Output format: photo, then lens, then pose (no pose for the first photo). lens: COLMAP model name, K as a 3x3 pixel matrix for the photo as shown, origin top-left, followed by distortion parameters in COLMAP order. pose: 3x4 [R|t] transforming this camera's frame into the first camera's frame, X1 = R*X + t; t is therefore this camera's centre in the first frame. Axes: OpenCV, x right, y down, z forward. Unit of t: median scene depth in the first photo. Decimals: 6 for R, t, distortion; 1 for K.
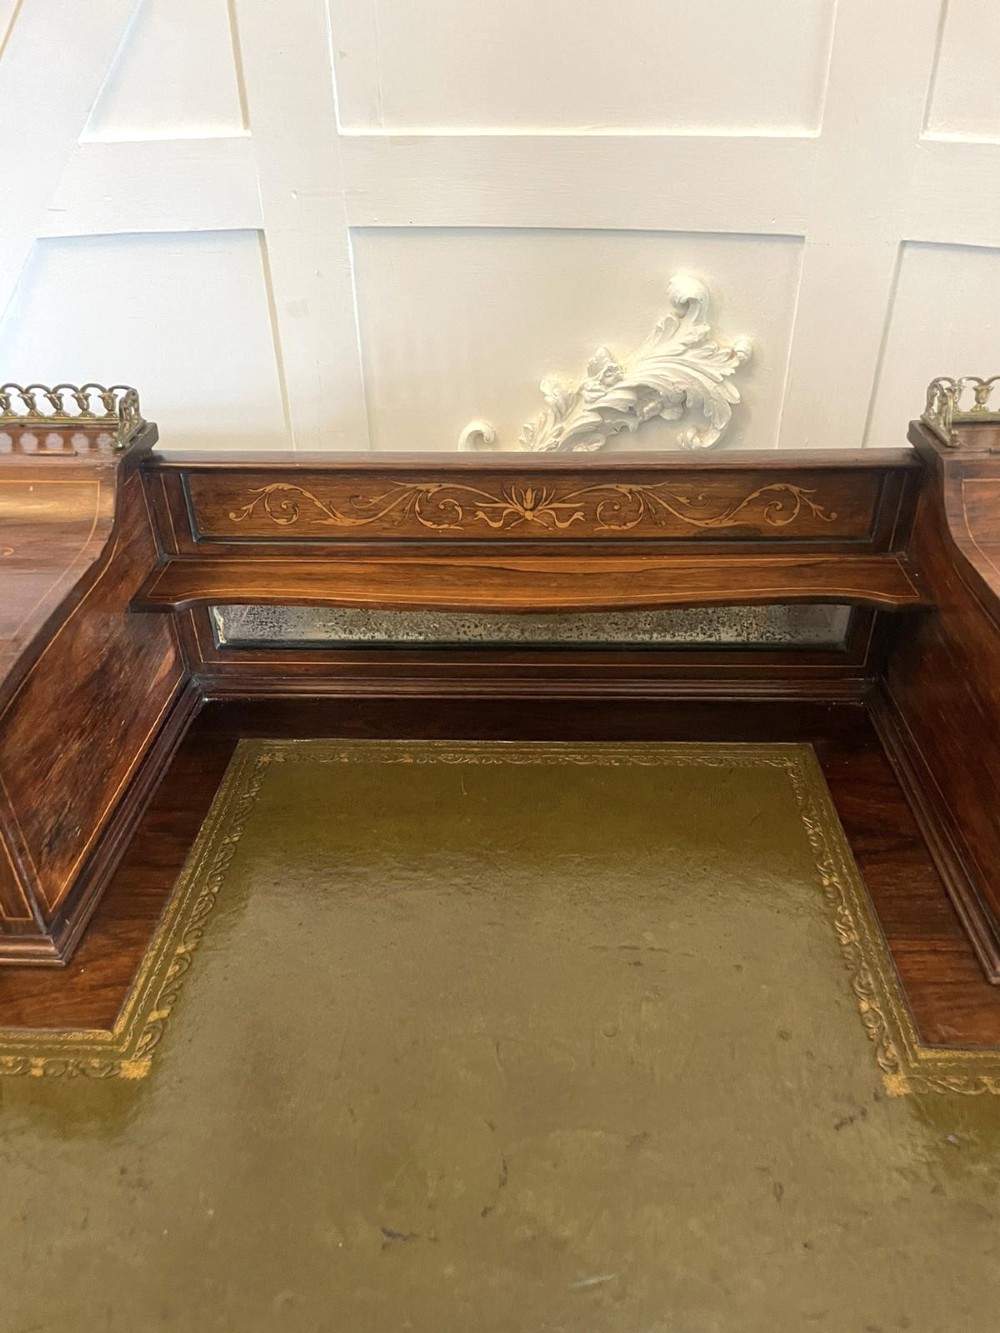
lens RADIAL K [[1015.3, 0, 517.8], [0, 1015.3, 679.6], [0, 0, 1]] dist [0.081913, -0.119798]
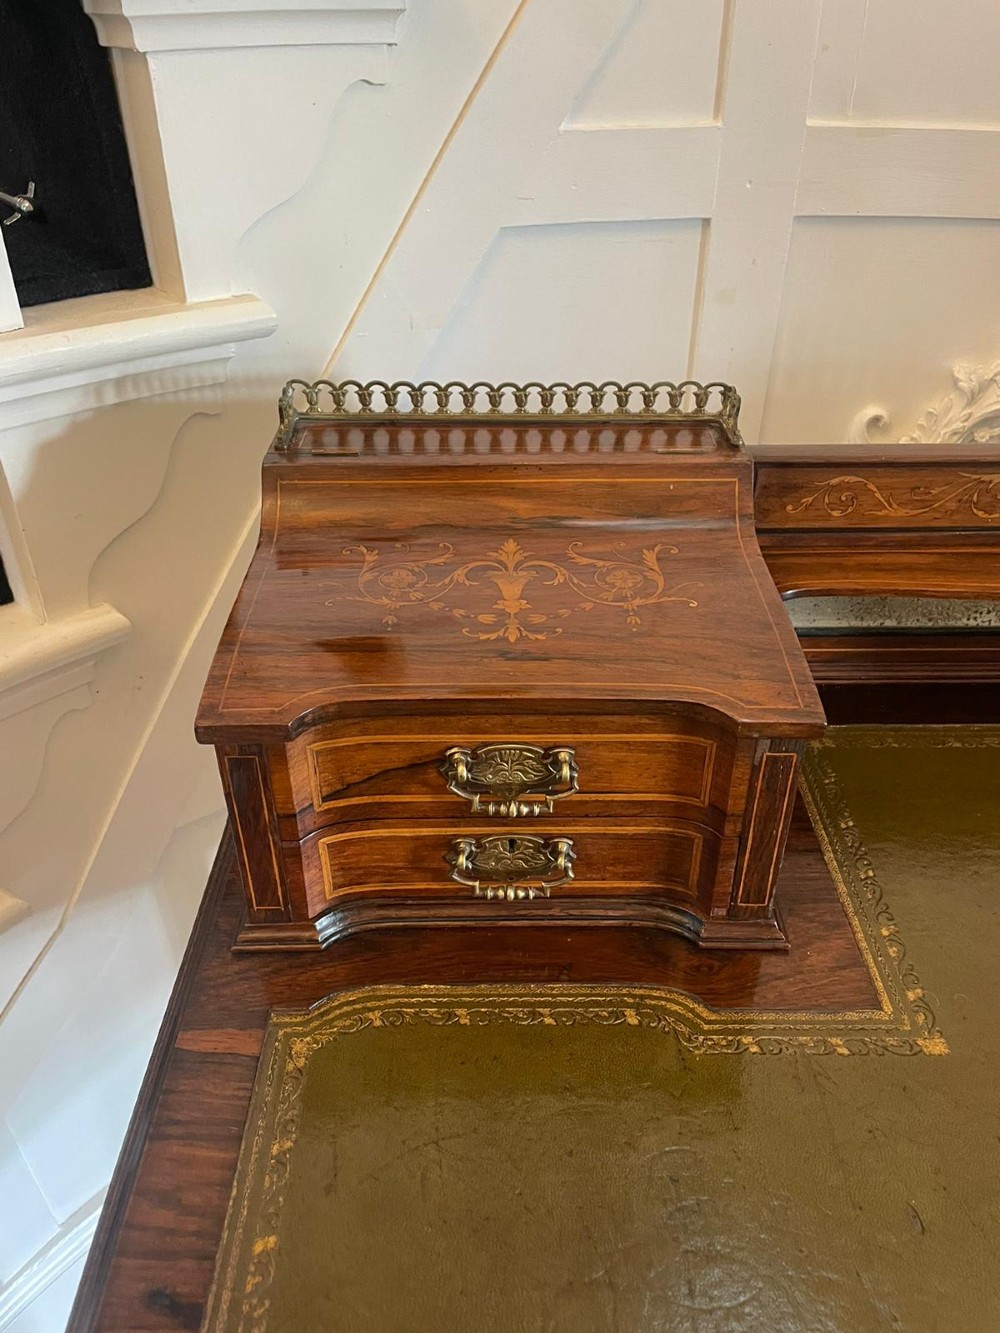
lens RADIAL K [[1018.7, 0, 517.3], [0, 1018.7, 672.8], [0, 0, 1]] dist [0.076851, -0.112093]
pose [[0.998818, -0.012663, 0.046934, -0.601785], [0.011480, 0.999612, 0.025397, -0.024698], [-0.047237, -0.024829, 0.998575, -0.015807]]
